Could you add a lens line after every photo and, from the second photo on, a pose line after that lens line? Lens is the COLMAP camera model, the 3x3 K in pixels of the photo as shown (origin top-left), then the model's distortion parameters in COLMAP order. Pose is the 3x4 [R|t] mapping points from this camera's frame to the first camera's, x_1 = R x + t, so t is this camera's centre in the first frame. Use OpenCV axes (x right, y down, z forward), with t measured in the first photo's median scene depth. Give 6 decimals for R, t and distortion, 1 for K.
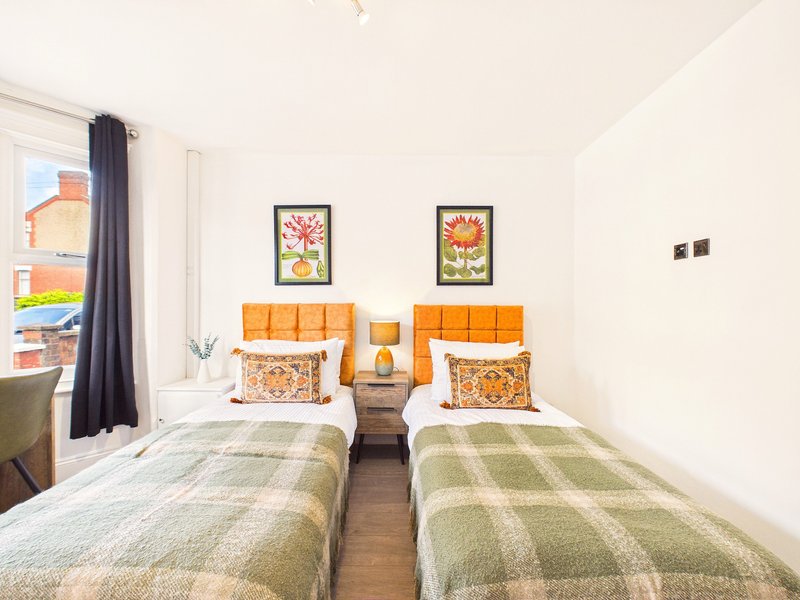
lens RADIAL K [[322.6, 0, 400.1], [0, 322.6, 307.4], [0, 0, 1]] dist [0.001117, 0.000374]
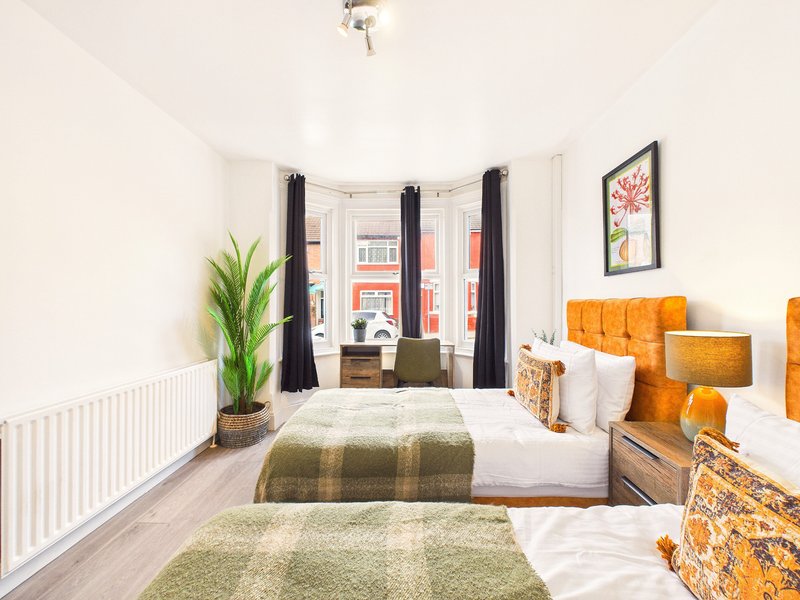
lens RADIAL K [[322.6, 0, 399.3], [0, 322.6, 301.7], [0, 0, 1]] dist [0.001117, 0.000374]
pose [[-0.040945, -0.006046, -0.999143, 0.429858], [0.002325, 0.999978, -0.006146, -0.002200], [0.999159, -0.002575, -0.040930, 0.526409]]
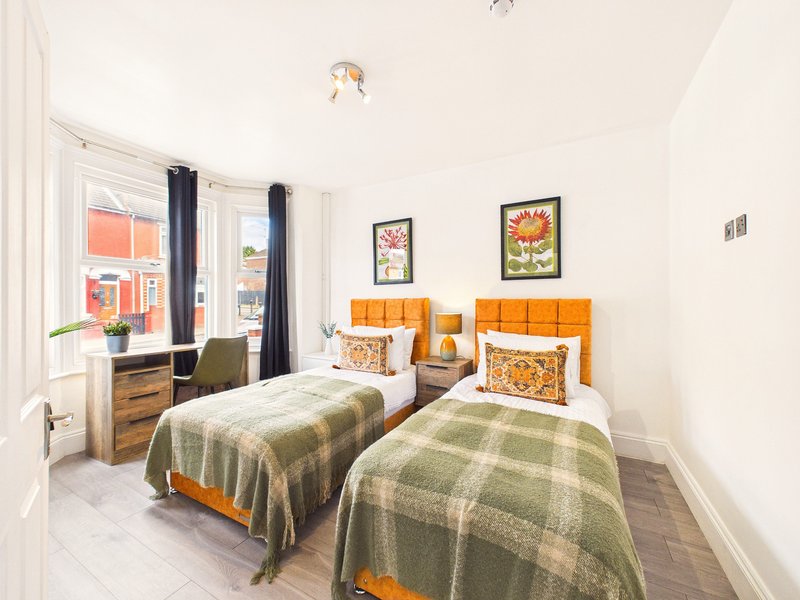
lens RADIAL K [[322.6, 0, 400.3], [0, 322.6, 302.6], [0, 0, 1]] dist [0.001117, 0.000374]
pose [[0.870017, -0.003613, -0.493008, 0.348501], [0.003200, 0.999993, -0.001683, 0.005479], [0.493011, -0.000113, 0.870023, -0.082852]]
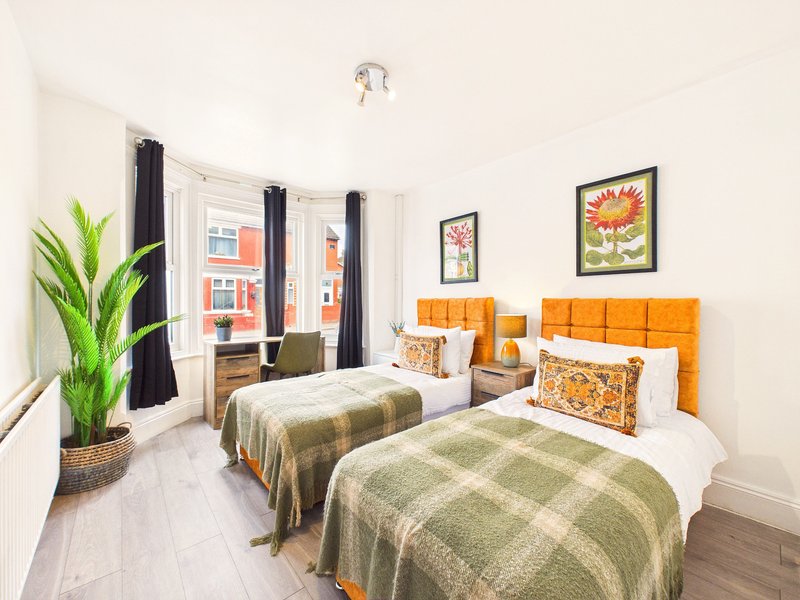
lens RADIAL K [[322.6, 0, 400.2], [0, 322.6, 304.7], [0, 0, 1]] dist [0.001117, 0.000374]
pose [[0.645265, 0.005493, -0.763939, 0.481934], [-0.002917, 0.999985, 0.004726, 0.006997], [0.763953, -0.000821, 0.645271, 0.057947]]
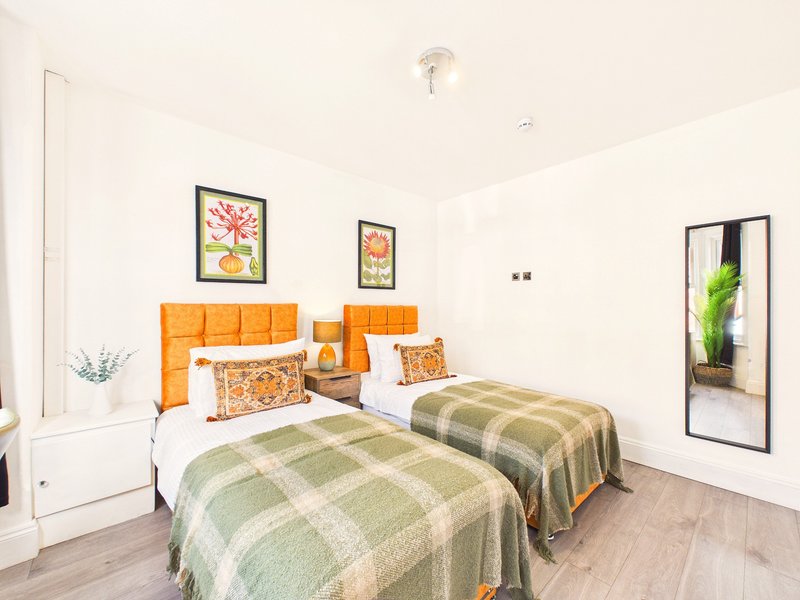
lens RADIAL K [[322.6, 0, 401.4], [0, 322.6, 304.7], [0, 0, 1]] dist [0.001117, 0.000374]
pose [[0.748884, -0.000641, 0.662700, -0.544252], [0.001886, 0.999998, -0.001164, -0.006983], [-0.662698, 0.002122, 0.748884, 0.029860]]
